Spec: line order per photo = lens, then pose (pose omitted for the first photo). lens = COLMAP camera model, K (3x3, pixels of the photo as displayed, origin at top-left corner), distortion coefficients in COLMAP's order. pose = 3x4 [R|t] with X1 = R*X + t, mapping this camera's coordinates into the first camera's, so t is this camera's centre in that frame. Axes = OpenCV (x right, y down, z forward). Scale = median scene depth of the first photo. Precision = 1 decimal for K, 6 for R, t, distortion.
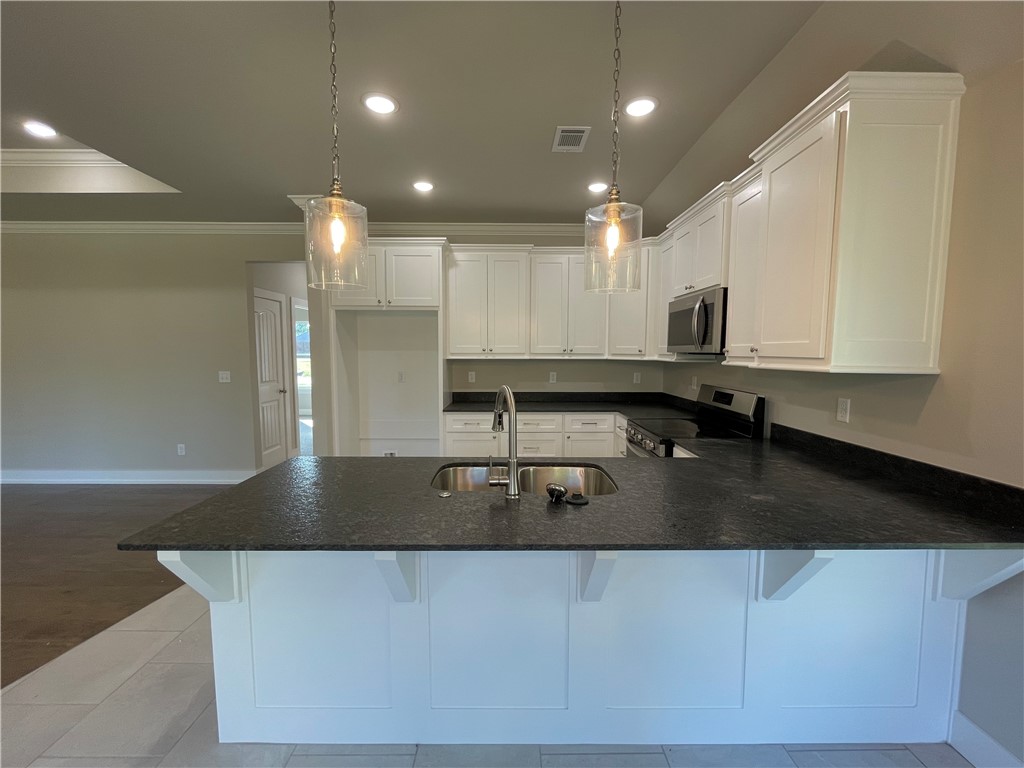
lens RADIAL K [[414.0, 0, 512.0], [0, 414.0, 384.0], [0, 0, 1]] dist [-0.000169, 0.000137]
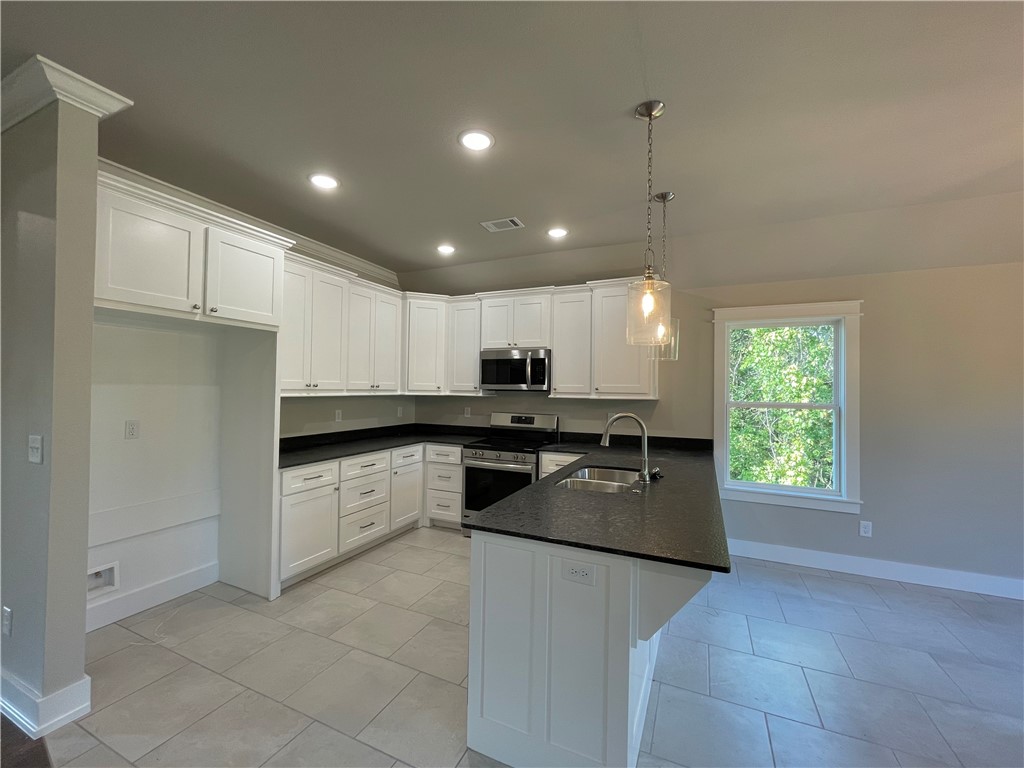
lens RADIAL K [[415.3, 0, 516.1], [0, 415.3, 385.4], [0, 0, 1]] dist [-0.000190, -0.000177]
pose [[0.416962, 0.009477, 0.908875, -0.670552], [0.061378, 0.997370, -0.038558, -0.026812], [-0.906849, 0.071863, 0.415283, 0.306027]]
